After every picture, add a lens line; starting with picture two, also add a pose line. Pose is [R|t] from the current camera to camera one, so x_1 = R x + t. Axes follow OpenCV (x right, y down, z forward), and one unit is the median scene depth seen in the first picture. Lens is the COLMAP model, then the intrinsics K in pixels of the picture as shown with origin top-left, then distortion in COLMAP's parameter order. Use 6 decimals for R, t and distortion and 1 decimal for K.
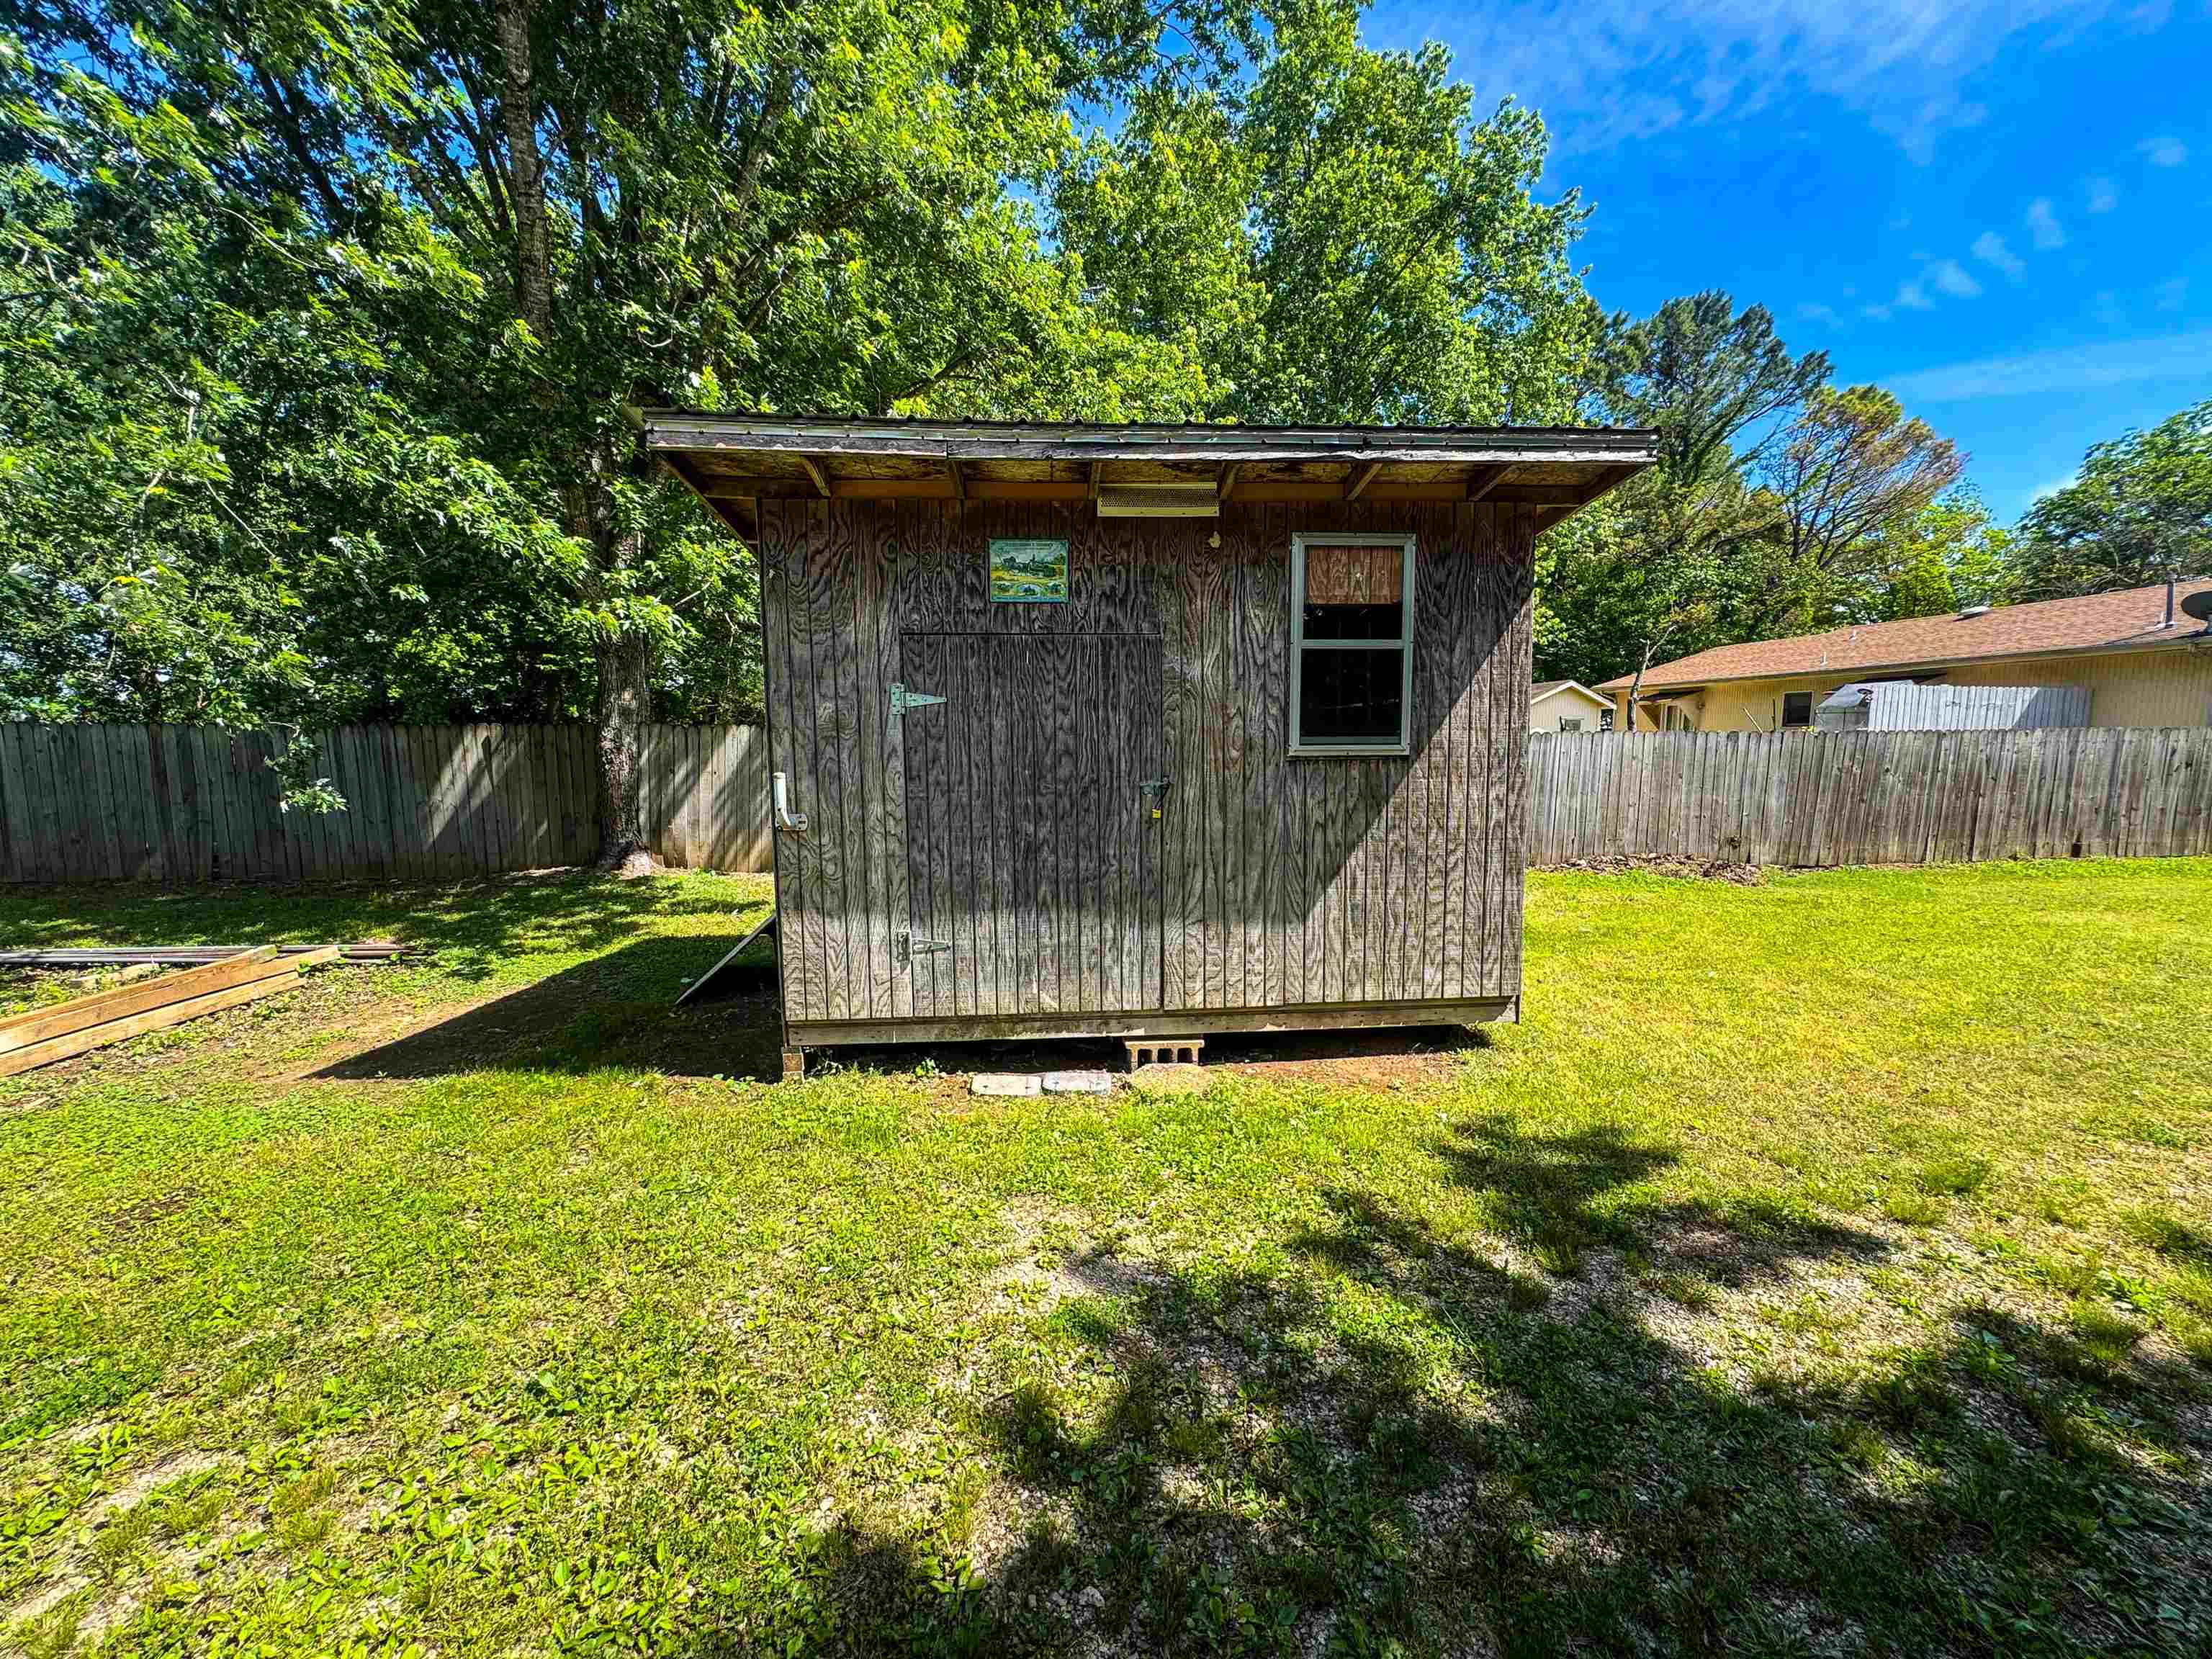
lens RADIAL K [[887.5, 0, 1104.3], [0, 887.5, 827.8], [0, 0, 1]] dist [-0.001407, 0.000171]
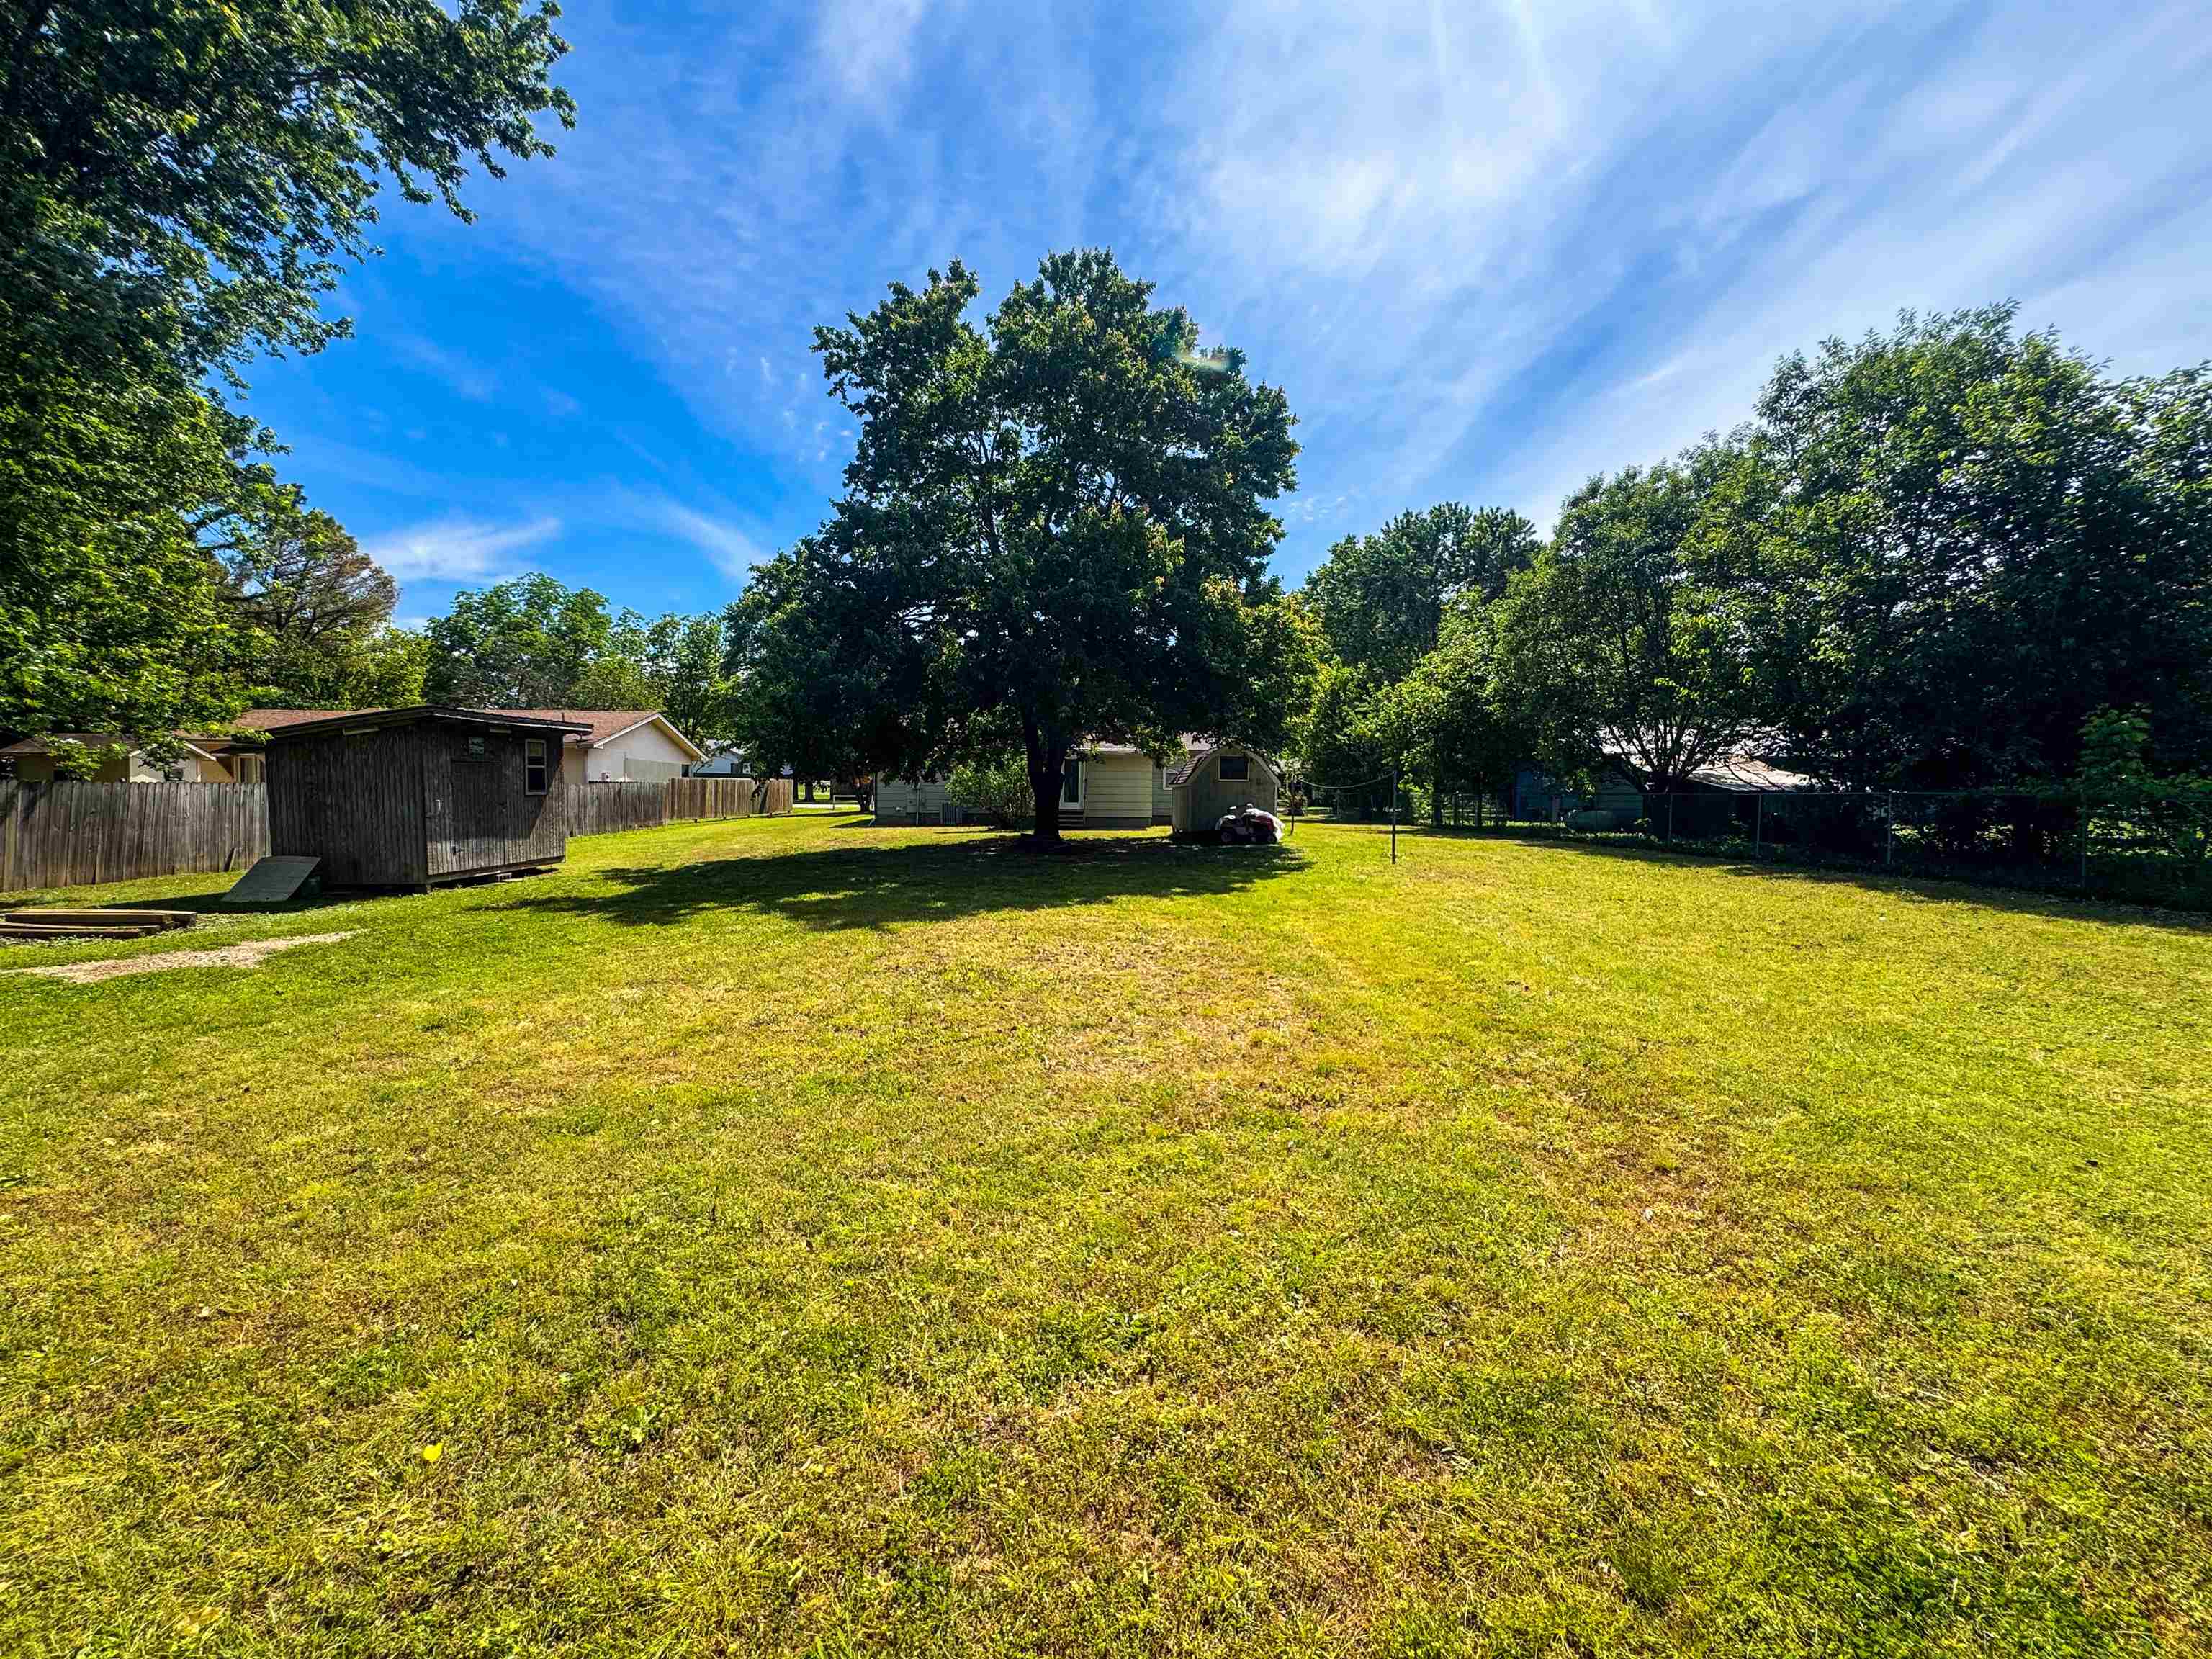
lens RADIAL K [[887.5, 0, 1104.3], [0, 887.5, 827.8], [0, 0, 1]] dist [-0.001407, 0.000171]
pose [[0.072942, -0.042816, 0.996417, -3.412578], [0.092436, 0.995068, 0.035992, 0.152786], [-0.993043, 0.089480, 0.076540, -1.756326]]
